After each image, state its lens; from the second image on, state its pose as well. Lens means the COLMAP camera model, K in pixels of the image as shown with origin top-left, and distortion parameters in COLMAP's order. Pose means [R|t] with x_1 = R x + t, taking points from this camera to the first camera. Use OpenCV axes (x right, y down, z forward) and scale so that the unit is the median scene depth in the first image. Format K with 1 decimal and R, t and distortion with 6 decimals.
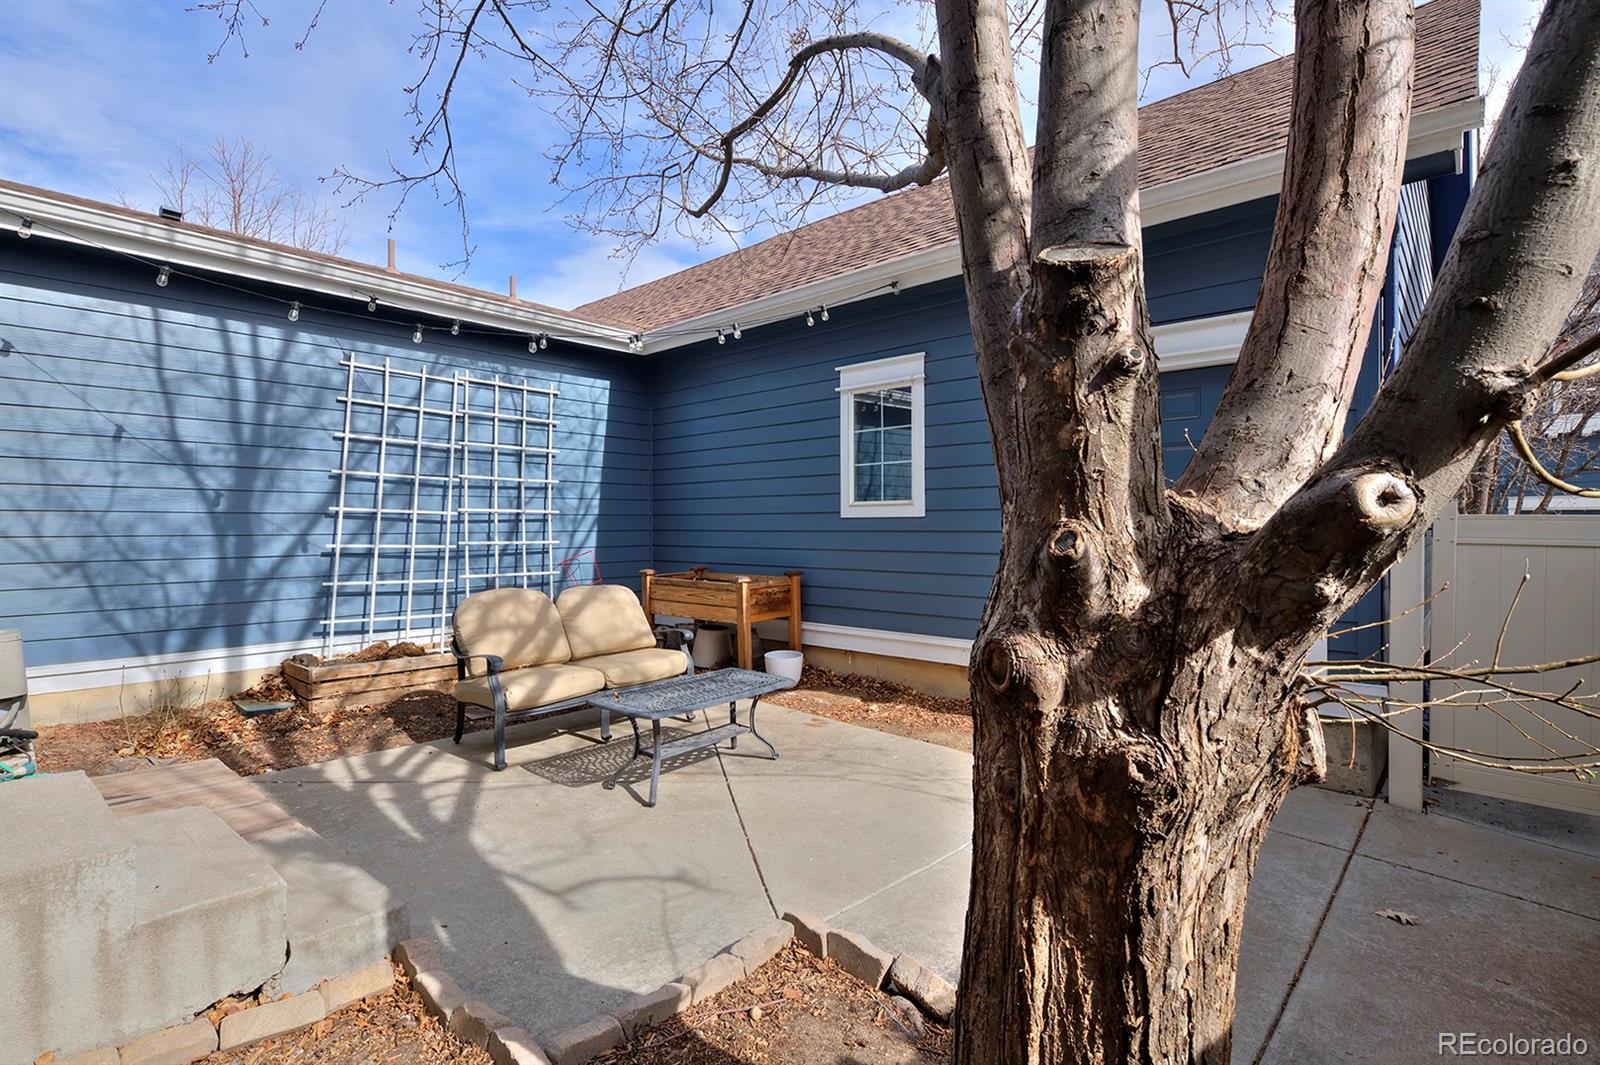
lens RADIAL K [[751.0, 0, 824.9], [0, 751.0, 535.1], [0, 0, 1]] dist [0.001205, 0.000292]
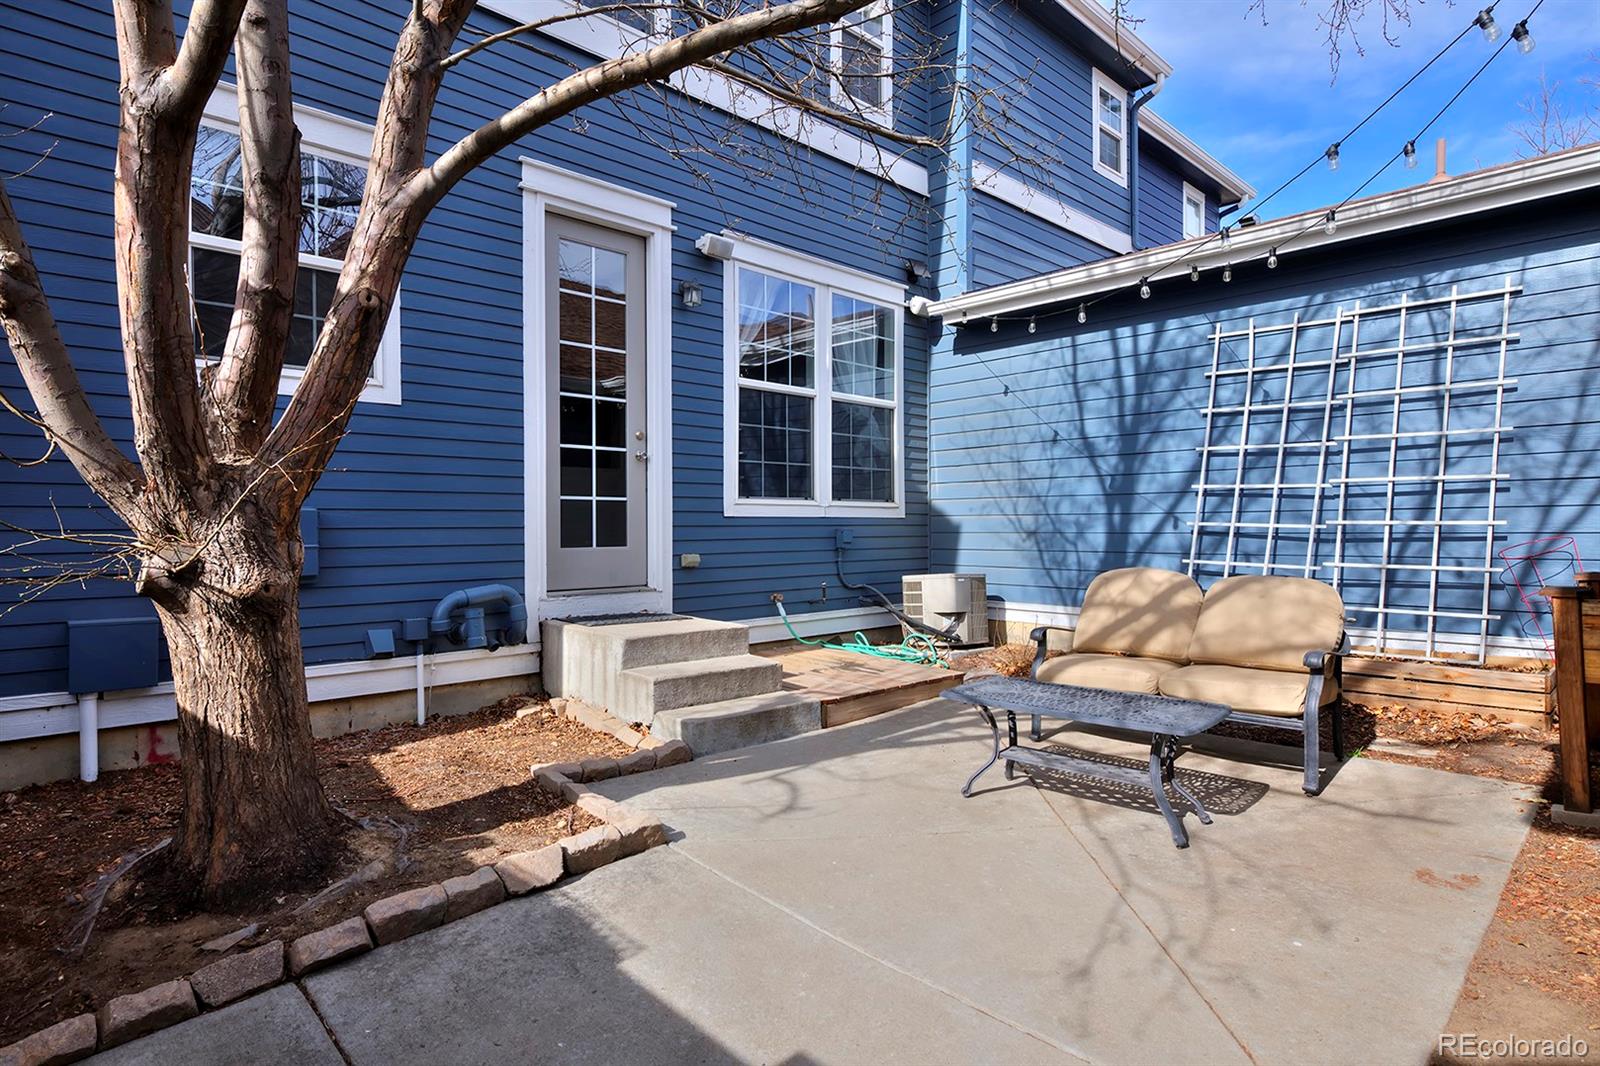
lens RADIAL K [[873.0, 0, 800.0], [0, 873.0, 533.0], [0, 0, 1]] dist [0.031980, 0.001041]
pose [[-0.085025, 0.014096, -0.996279, 0.598803], [-0.006271, 0.999873, 0.014682, 0.014413], [0.996359, 0.007496, -0.084925, 0.610915]]
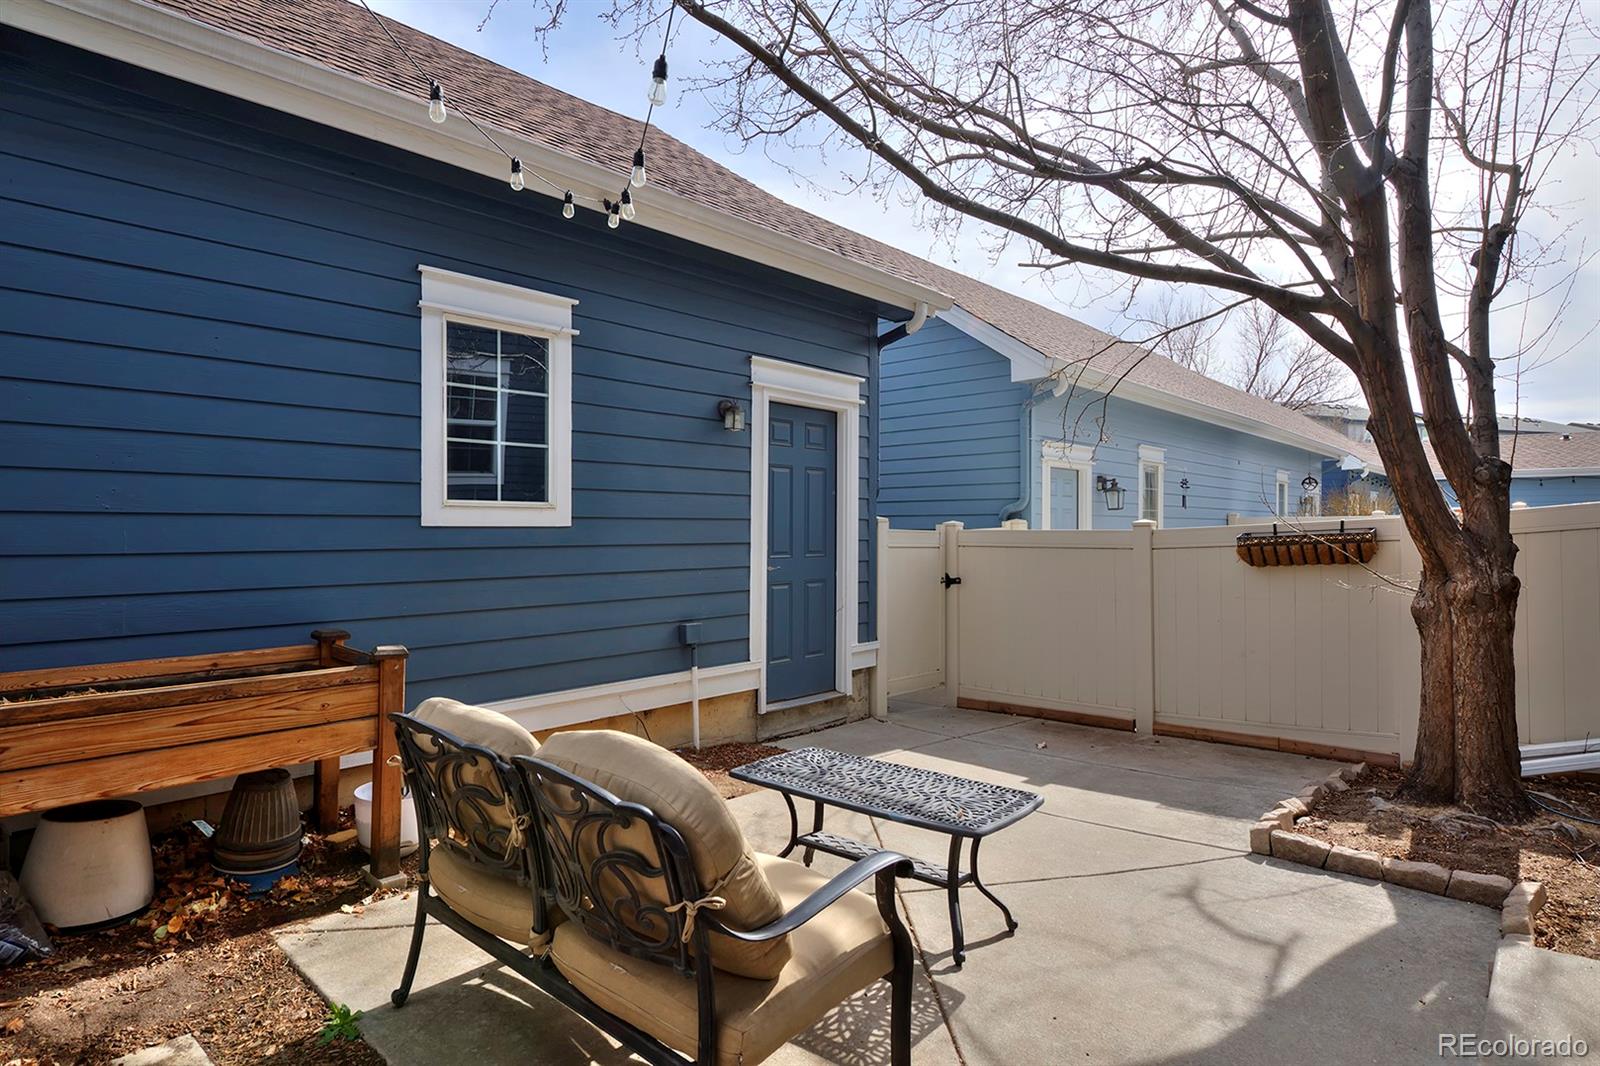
lens RADIAL K [[873.0, 0, 800.0], [0, 873.0, 533.0], [0, 0, 1]] dist [0.031980, 0.001041]
pose [[0.023223, 0.001322, 0.999729, -0.748172], [0.011997, 0.999927, -0.001601, -0.015060], [-0.999658, 0.012031, 0.023206, 0.805670]]
